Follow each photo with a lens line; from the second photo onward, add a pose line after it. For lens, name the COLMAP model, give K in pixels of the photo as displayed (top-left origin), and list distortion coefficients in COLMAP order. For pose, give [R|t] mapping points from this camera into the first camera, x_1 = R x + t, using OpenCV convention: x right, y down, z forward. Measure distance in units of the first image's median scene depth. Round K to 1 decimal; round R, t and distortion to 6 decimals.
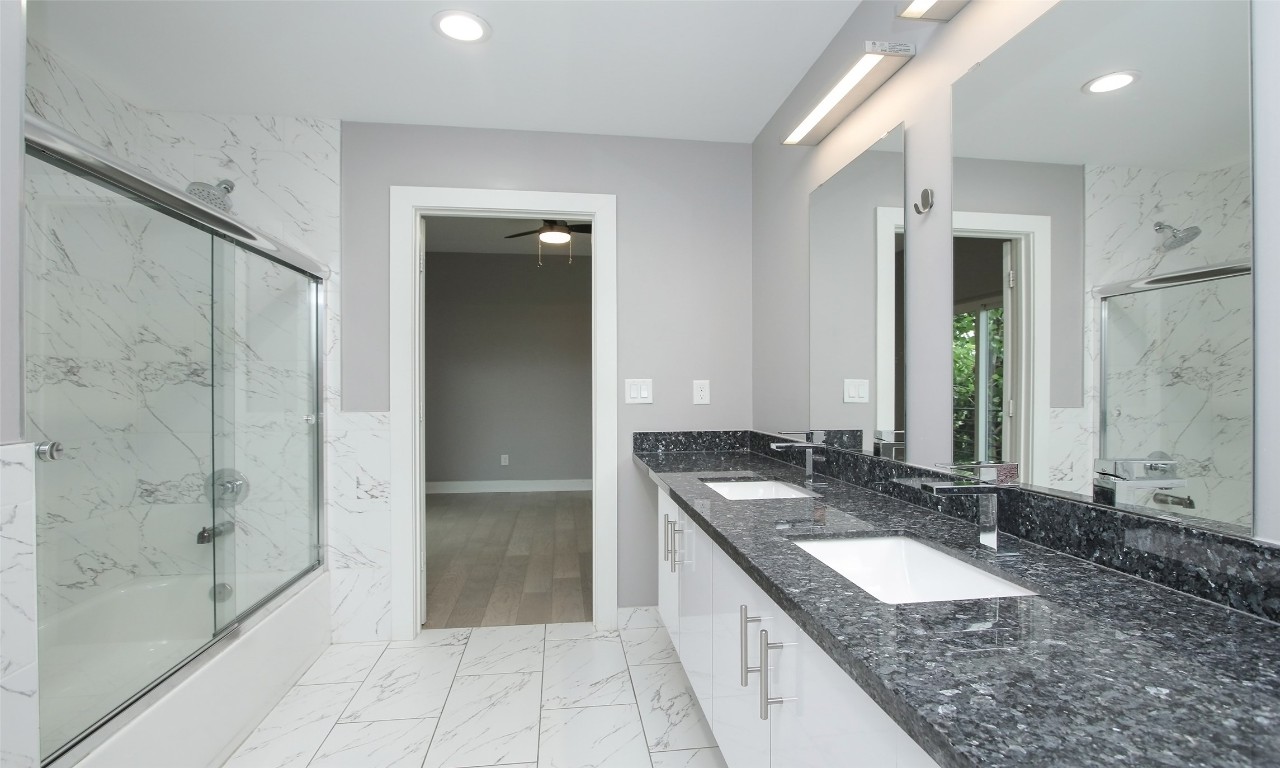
lens RADIAL K [[609.4, 0, 643.5], [0, 609.4, 387.6], [0, 0, 1]] dist [-0.017663, 0.001442]
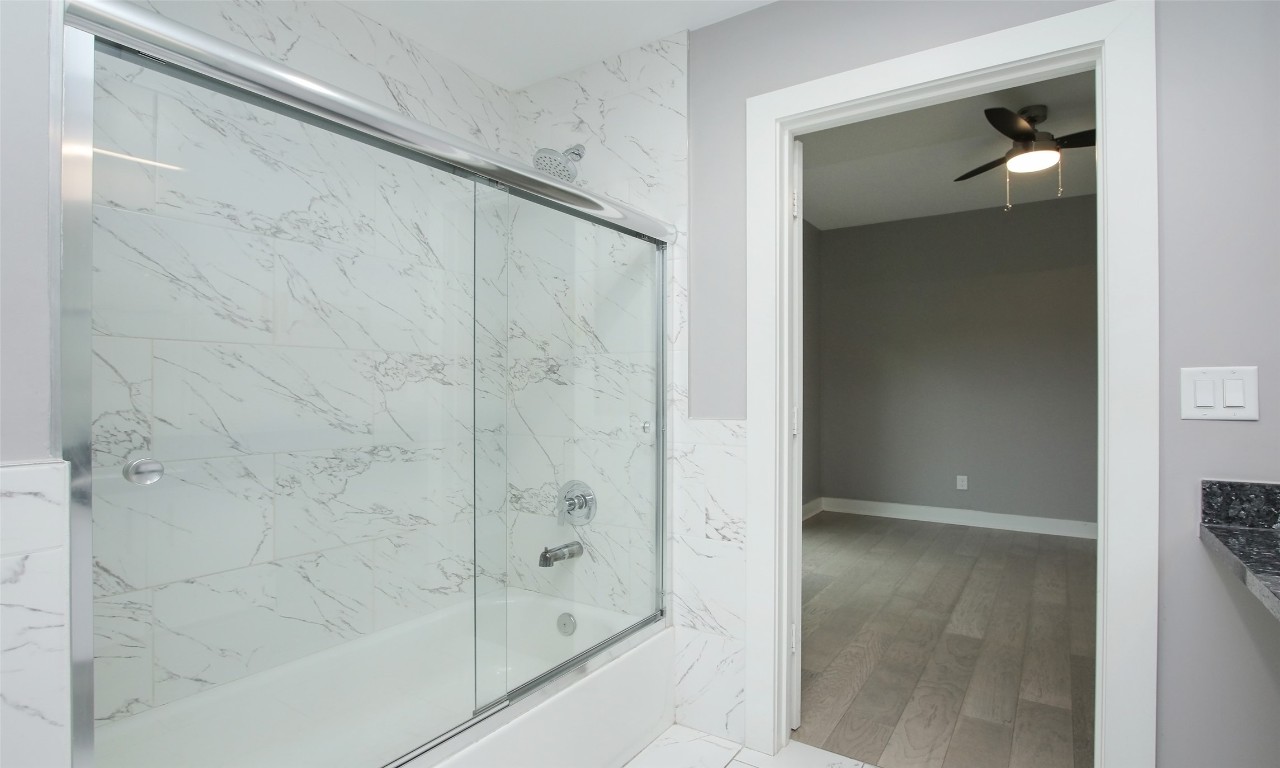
lens RADIAL K [[630.3, 0, 642.8], [0, 630.3, 391.0], [0, 0, 1]] dist [-0.022209, 0.001624]
pose [[0.751703, 0.003537, -0.659493, -0.028413], [-0.001022, 0.999991, 0.004197, 0.003199], [0.659501, -0.002481, 0.751699, 0.379471]]
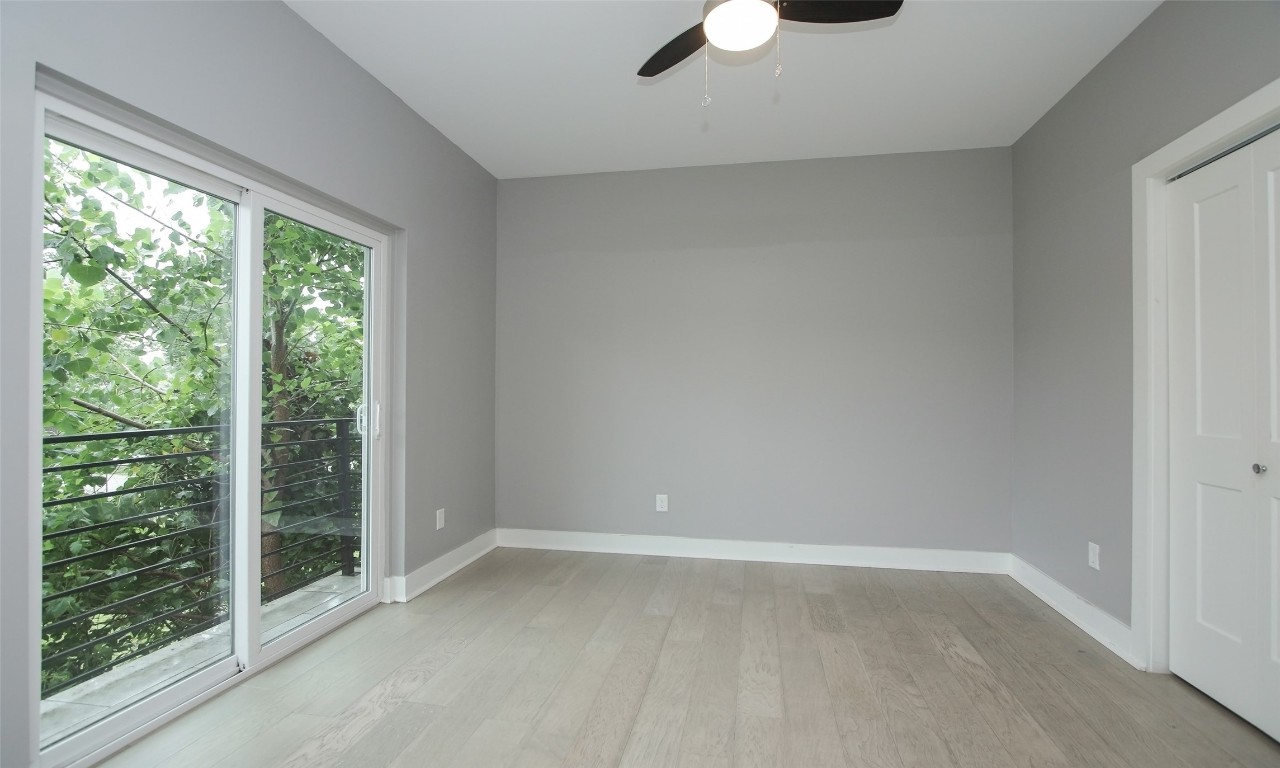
lens RADIAL K [[609.4, 0, 643.5], [0, 609.4, 387.6], [0, 0, 1]] dist [-0.017663, 0.001442]
pose [[0.950382, 0.005923, -0.311030, -0.139991], [-0.007210, 0.999970, -0.002988, 0.009866], [0.311003, 0.005082, 0.950395, 1.057093]]
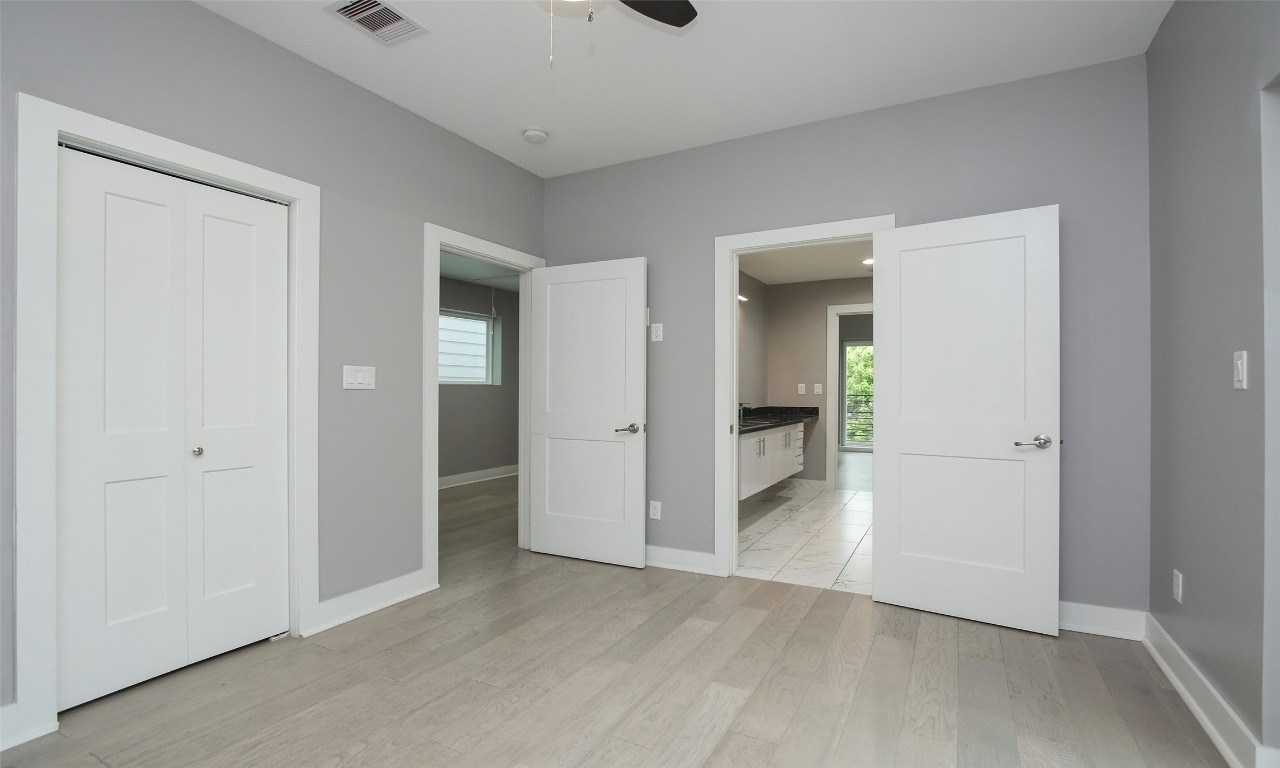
lens RADIAL K [[609.4, 0, 643.5], [0, 609.4, 387.6], [0, 0, 1]] dist [-0.017663, 0.001442]
pose [[-0.814561, 0.005500, 0.580052, -0.714798], [0.002709, 0.999980, -0.005677, 0.012785], [-0.580071, -0.003053, -0.814560, 2.312444]]
